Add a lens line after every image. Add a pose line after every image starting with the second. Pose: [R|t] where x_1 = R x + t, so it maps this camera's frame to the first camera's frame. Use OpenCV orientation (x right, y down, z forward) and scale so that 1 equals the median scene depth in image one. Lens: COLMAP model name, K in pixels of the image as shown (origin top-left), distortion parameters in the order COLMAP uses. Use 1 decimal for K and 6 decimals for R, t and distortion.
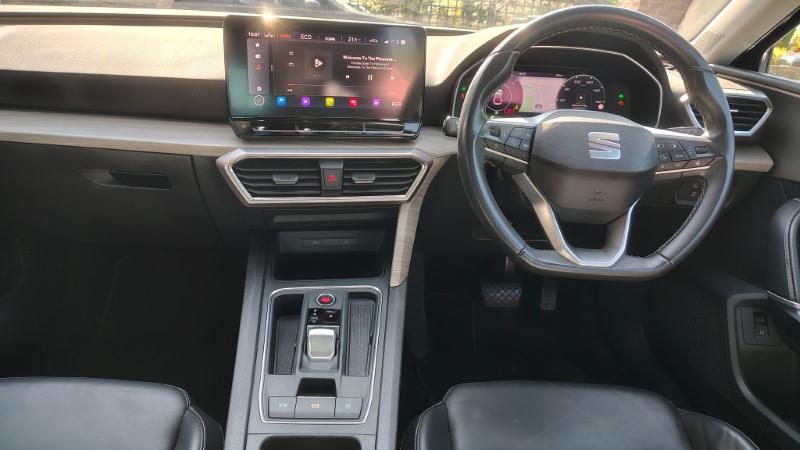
lens RADIAL K [[552.4, 0, 400.4], [0, 552.4, 220.6], [0, 0, 1]] dist [0.028597, -0.023274]
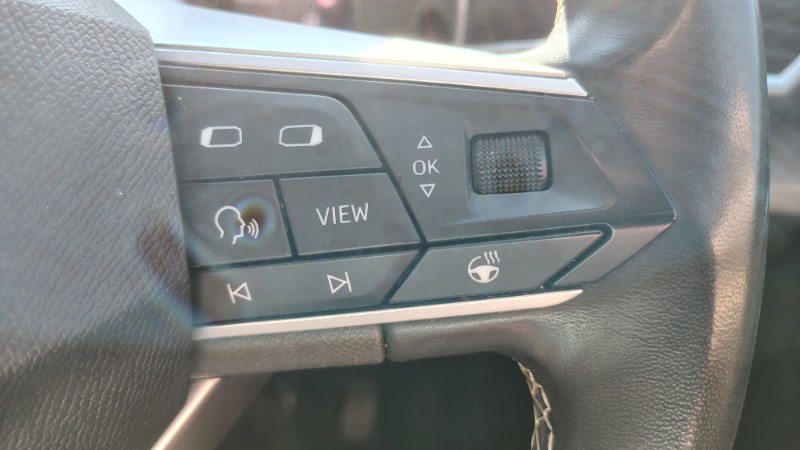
lens RADIAL K [[552.4, 0, 399.7], [0, 552.4, 222.6], [0, 0, 1]] dist [0.028597, -0.023274]
pose [[0.995593, -0.035837, 0.086659, 0.503062], [0.033189, 0.998943, 0.031809, -0.117497], [-0.087707, -0.028792, 0.995730, 0.873160]]
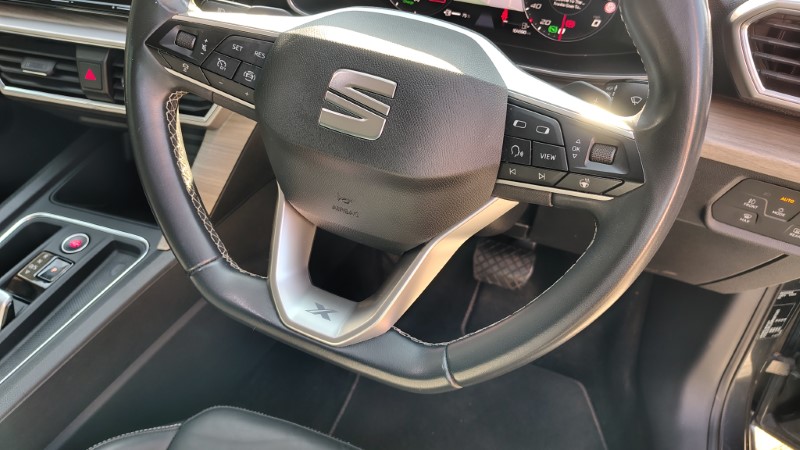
lens RADIAL K [[552.4, 0, 395.4], [0, 552.4, 225.0], [0, 0, 1]] dist [0.028597, -0.023274]
pose [[0.899786, 0.252637, -0.355752, 0.559962], [-0.165355, 0.951944, 0.257799, -0.155842], [0.403785, -0.173139, 0.898321, 0.563943]]
